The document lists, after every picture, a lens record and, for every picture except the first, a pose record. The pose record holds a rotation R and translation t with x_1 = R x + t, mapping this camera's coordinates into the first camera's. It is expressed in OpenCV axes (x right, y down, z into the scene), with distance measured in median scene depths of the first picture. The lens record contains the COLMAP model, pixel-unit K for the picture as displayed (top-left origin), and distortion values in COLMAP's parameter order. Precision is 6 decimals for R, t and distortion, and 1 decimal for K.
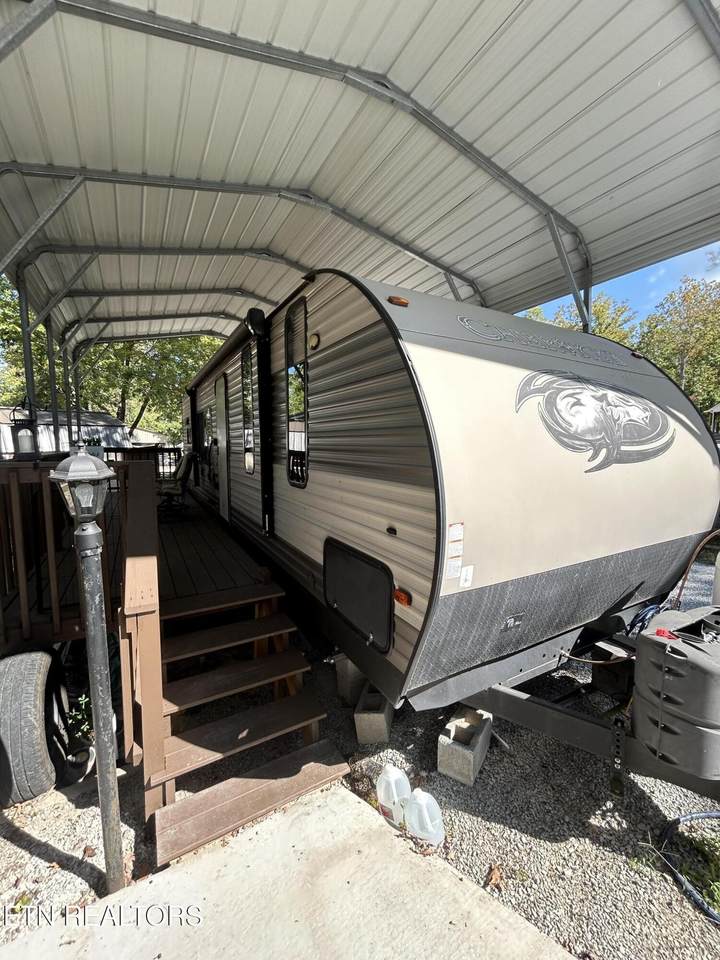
lens RADIAL K [[386.2, 0, 364.7], [0, 386.2, 480.7], [0, 0, 1]] dist [-0.000739, -0.000118]
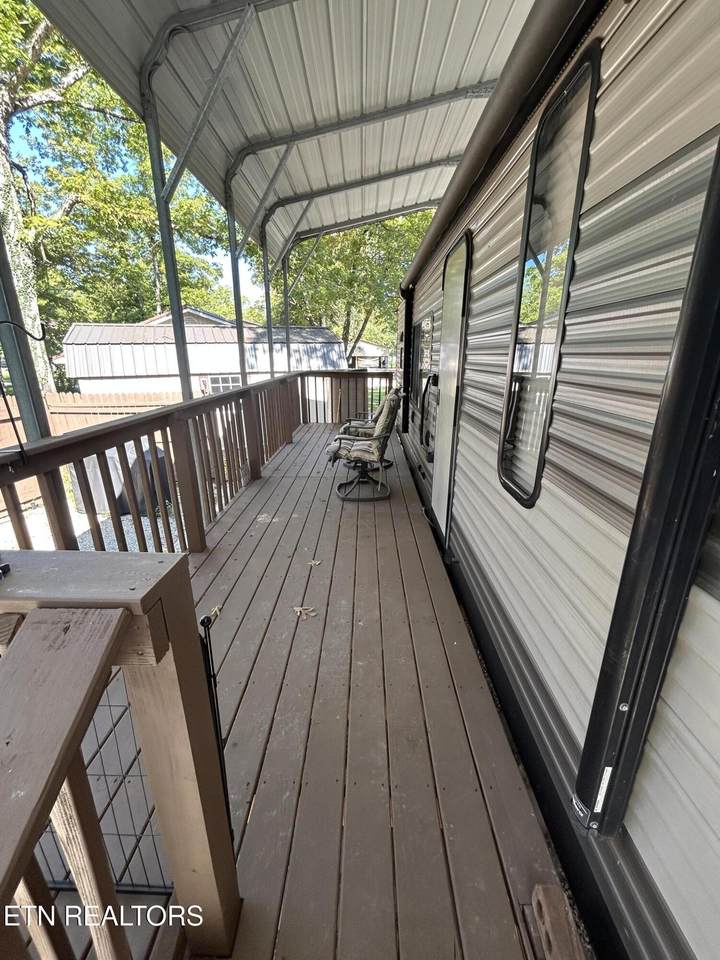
lens RADIAL K [[386.2, 0, 361.9], [0, 386.2, 480.8], [0, 0, 1]] dist [-0.000739, -0.000118]
pose [[0.855810, 0.157442, -0.492749, -0.206806], [-0.045592, 0.971808, 0.231325, -0.096152], [0.515277, -0.175505, 0.838861, 0.521821]]
